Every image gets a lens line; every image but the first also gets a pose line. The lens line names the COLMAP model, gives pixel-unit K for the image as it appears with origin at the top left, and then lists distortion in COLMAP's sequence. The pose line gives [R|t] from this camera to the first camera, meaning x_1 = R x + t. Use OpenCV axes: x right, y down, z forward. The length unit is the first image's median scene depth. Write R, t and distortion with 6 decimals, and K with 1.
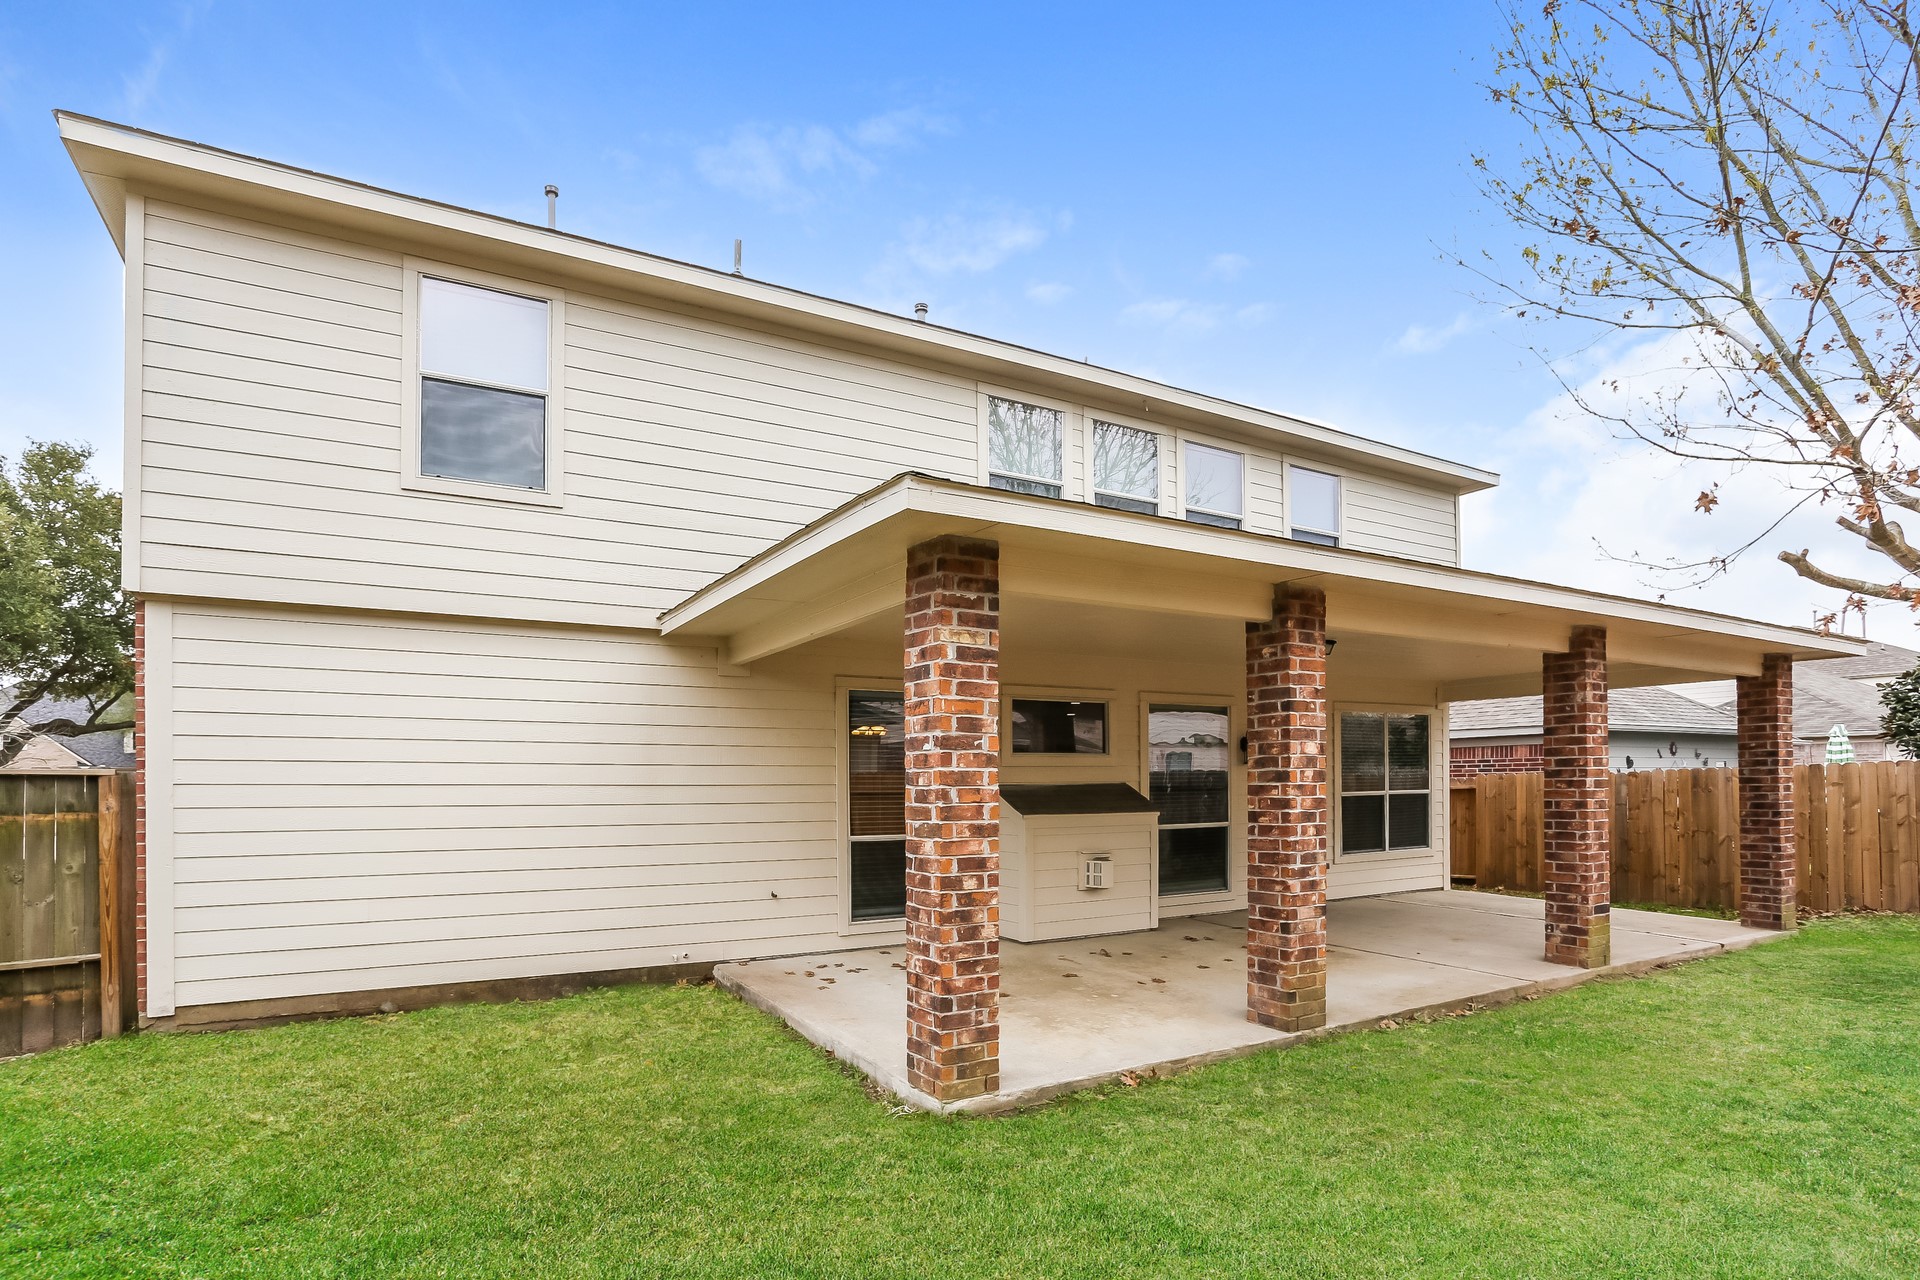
lens RADIAL K [[924.0, 0, 955.9], [0, 924.0, 646.6], [0, 0, 1]] dist [-0.043169, 0.015648]
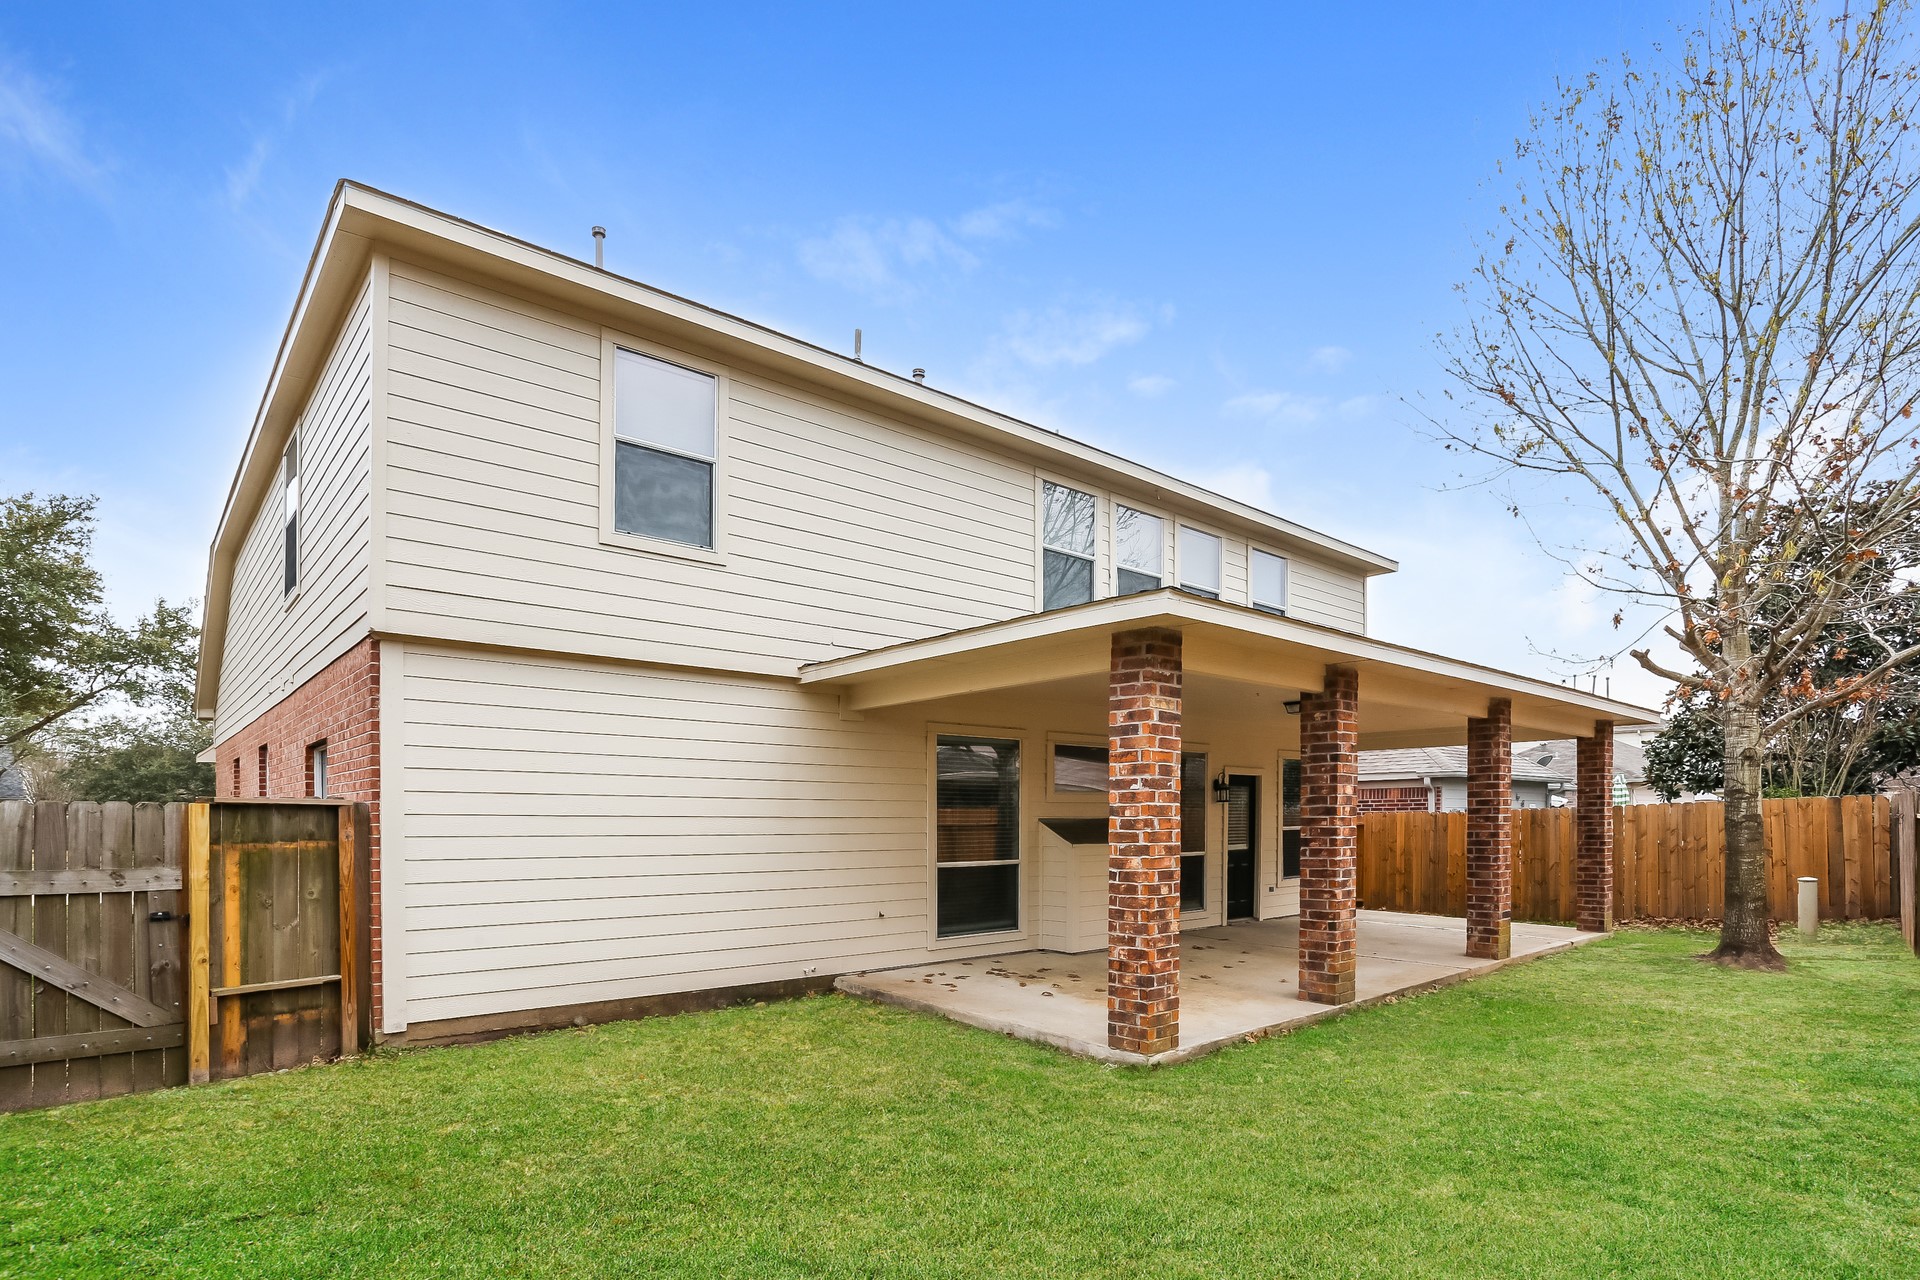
lens RADIAL K [[982.1, 0, 963.6], [0, 982.1, 665.6], [0, 0, 1]] dist [-0.033874, 0.000101]
pose [[0.974995, 0.037762, 0.218997, -0.463659], [-0.035552, 0.999269, -0.014025, -0.028545], [-0.219367, 0.005888, 0.975625, -0.247539]]
